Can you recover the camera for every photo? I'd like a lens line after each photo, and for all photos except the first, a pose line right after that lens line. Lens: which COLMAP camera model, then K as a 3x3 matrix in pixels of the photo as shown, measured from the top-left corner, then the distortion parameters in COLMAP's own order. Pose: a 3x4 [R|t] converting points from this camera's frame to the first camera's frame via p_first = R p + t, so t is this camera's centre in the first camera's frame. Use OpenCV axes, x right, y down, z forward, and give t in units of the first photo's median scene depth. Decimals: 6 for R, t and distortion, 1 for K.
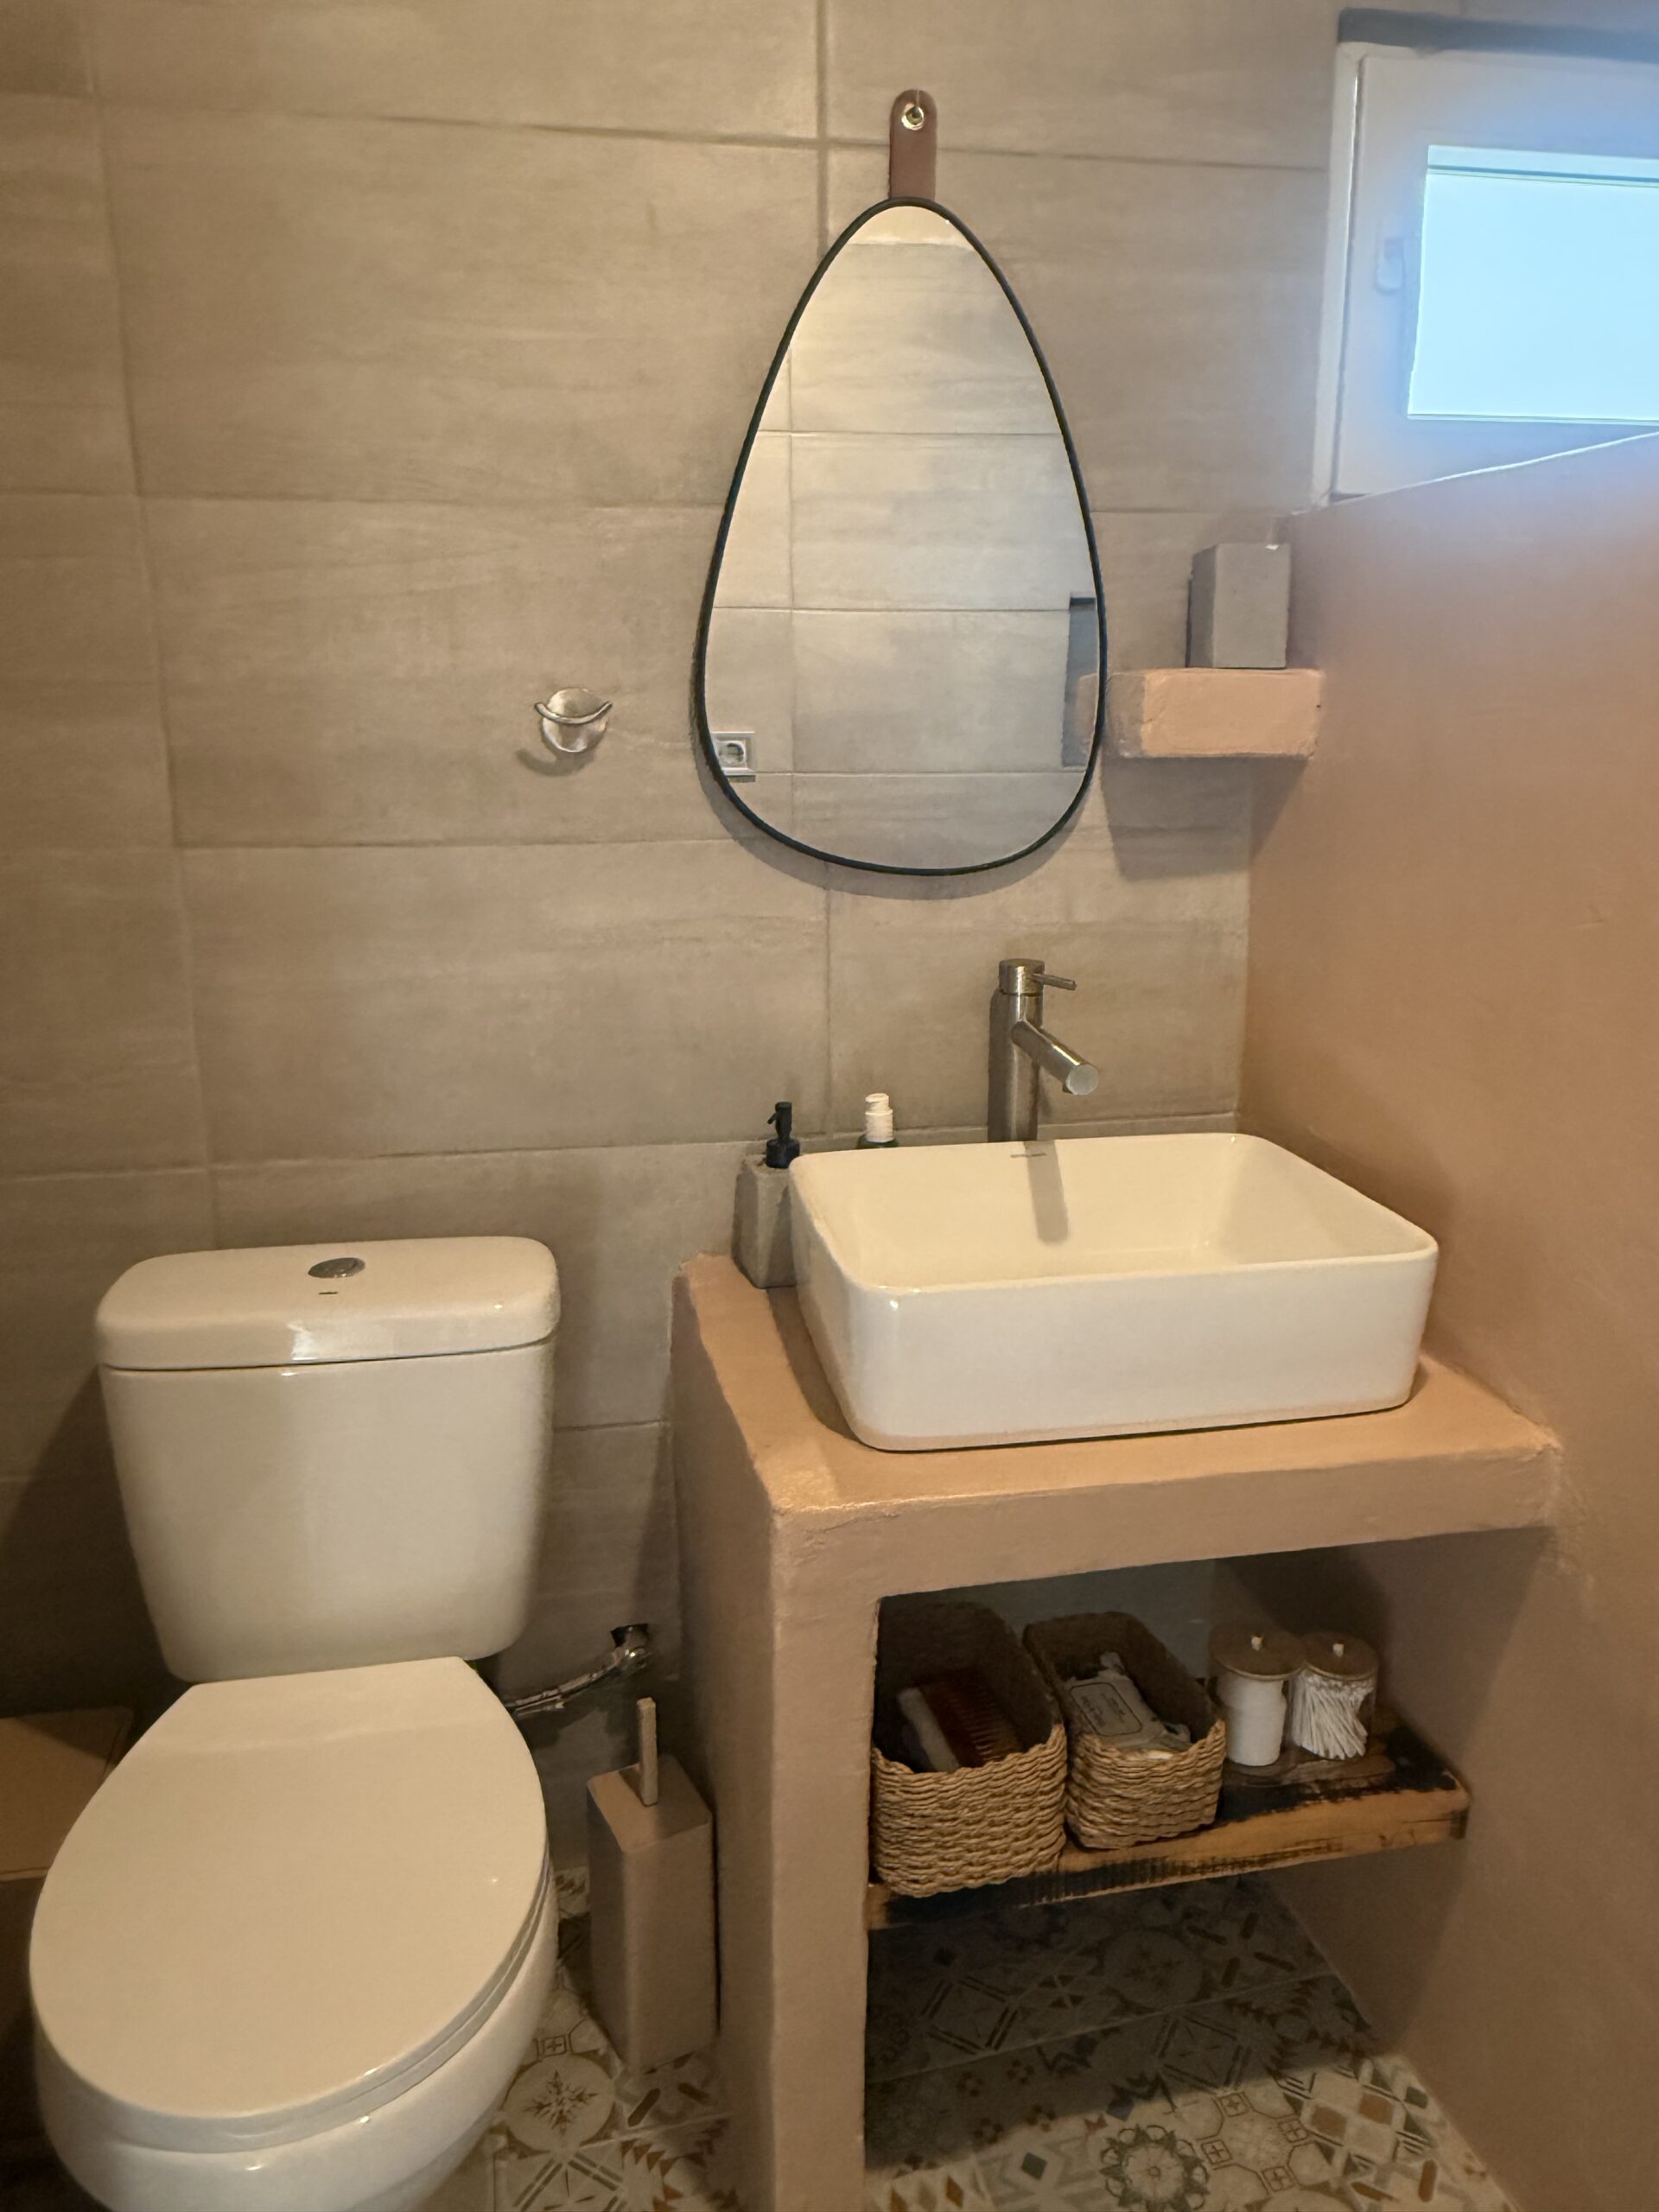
lens RADIAL K [[1529.5, 0, 832.9], [0, 1529.5, 1088.1], [0, 0, 1]] dist [0.006787, -0.002783]
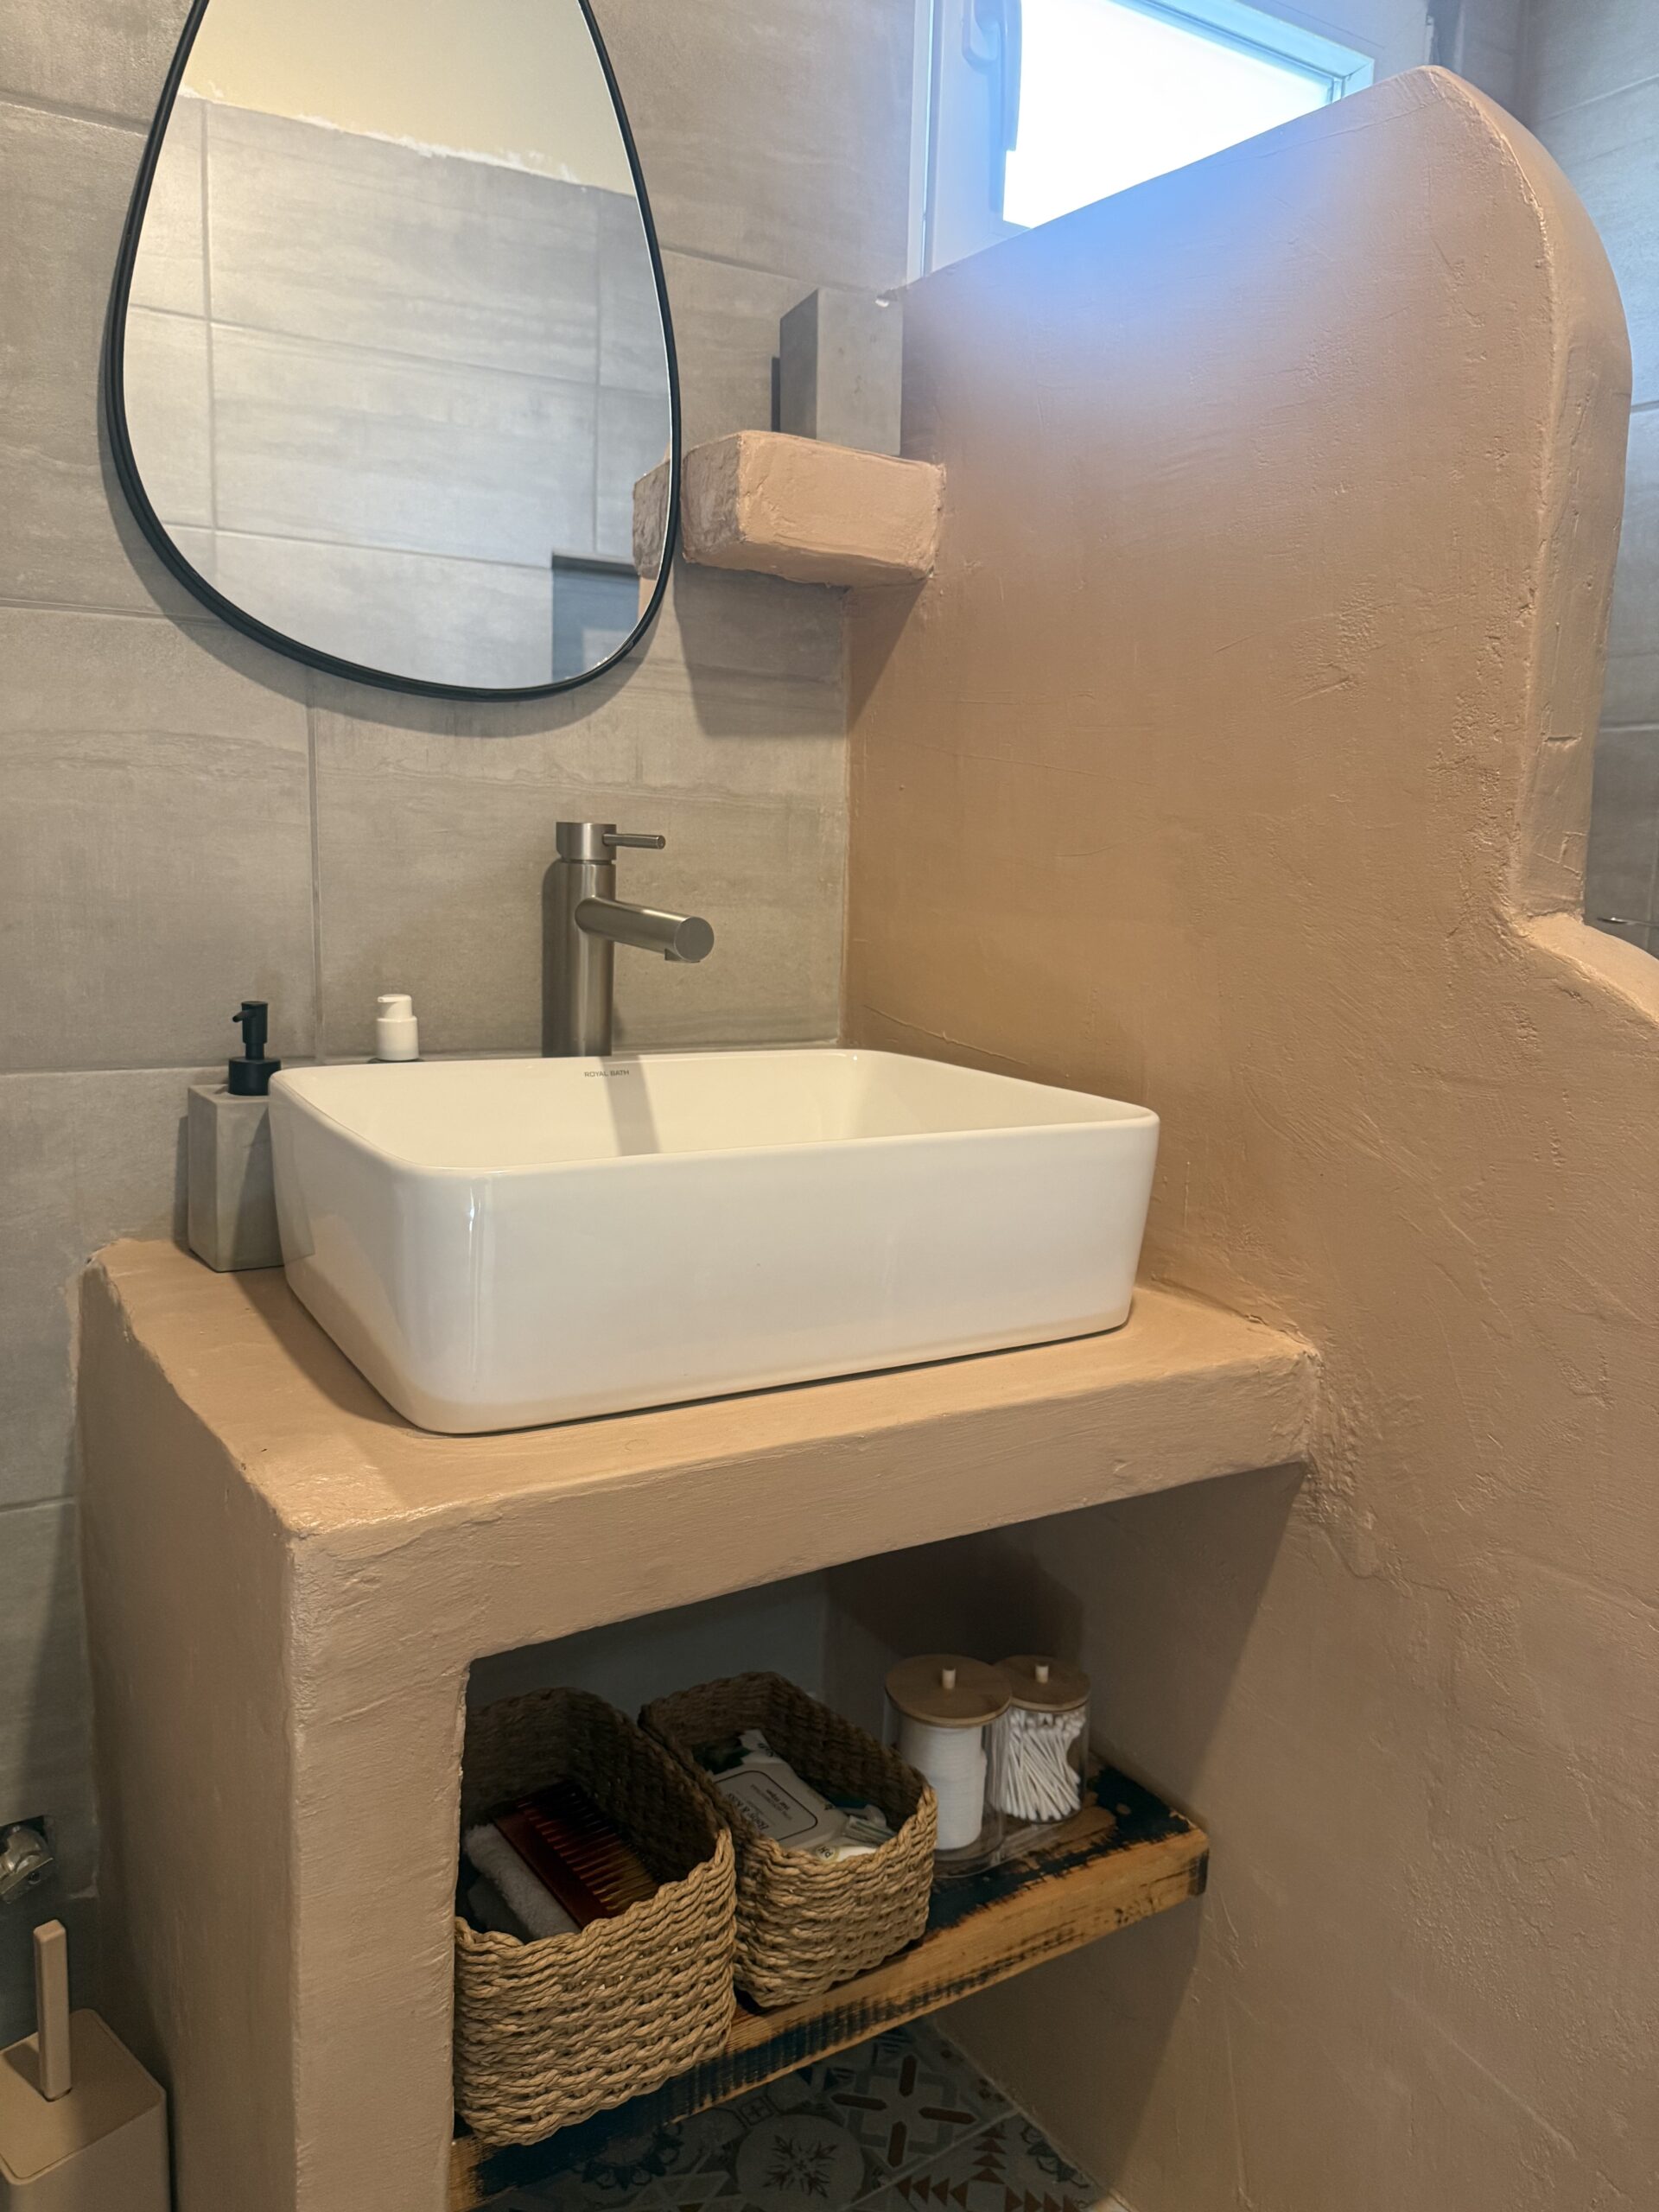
lens RADIAL K [[1563.2, 0, 819.6], [0, 1563.2, 1112.2], [0, 0, 1]] dist [0.031475, -0.046239]
pose [[0.937690, -0.021310, 0.346819, -0.041899], [0.047755, 0.996550, -0.067883, 0.127574], [-0.344175, 0.080216, 0.935473, 0.265187]]
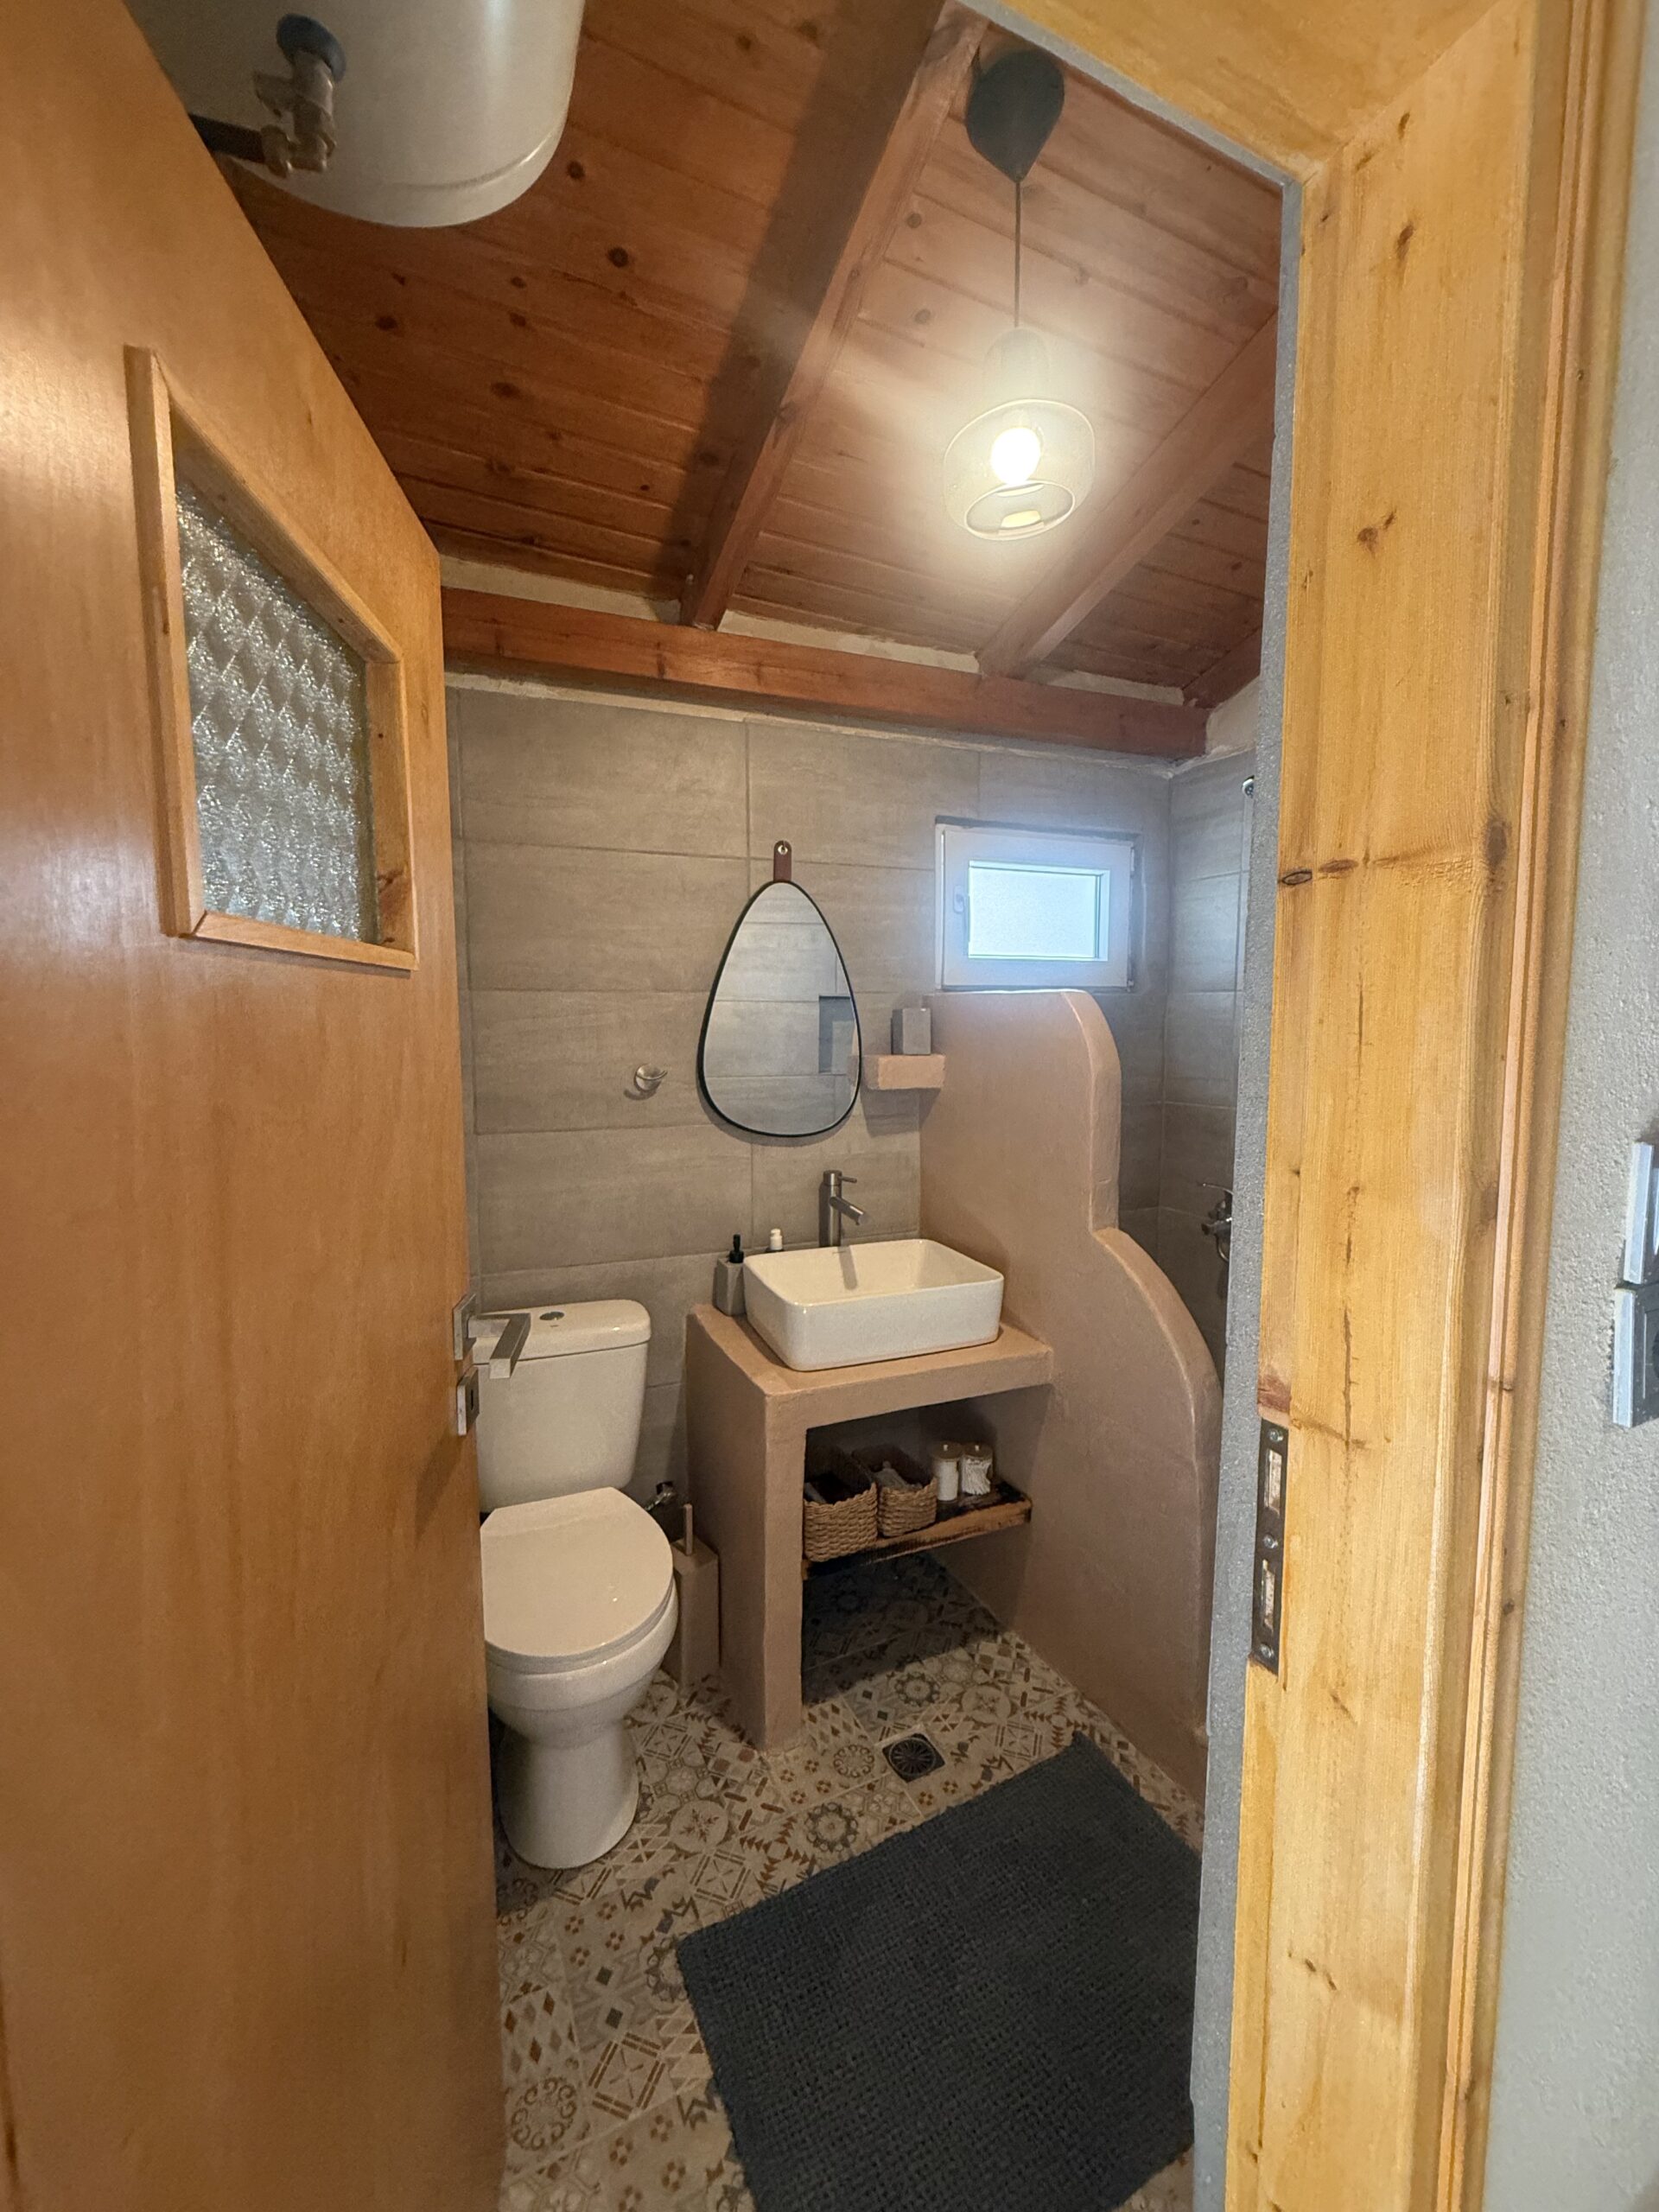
lens RADIAL K [[887.6, 0, 829.7], [0, 887.6, 1101.1], [0, 0, 1]] dist [0.007034, 0.000013]
pose [[0.979412, -0.015849, 0.201249, -0.173203], [0.044847, 0.989084, -0.140362, 0.004364], [-0.196827, 0.146498, 0.969431, -0.403361]]
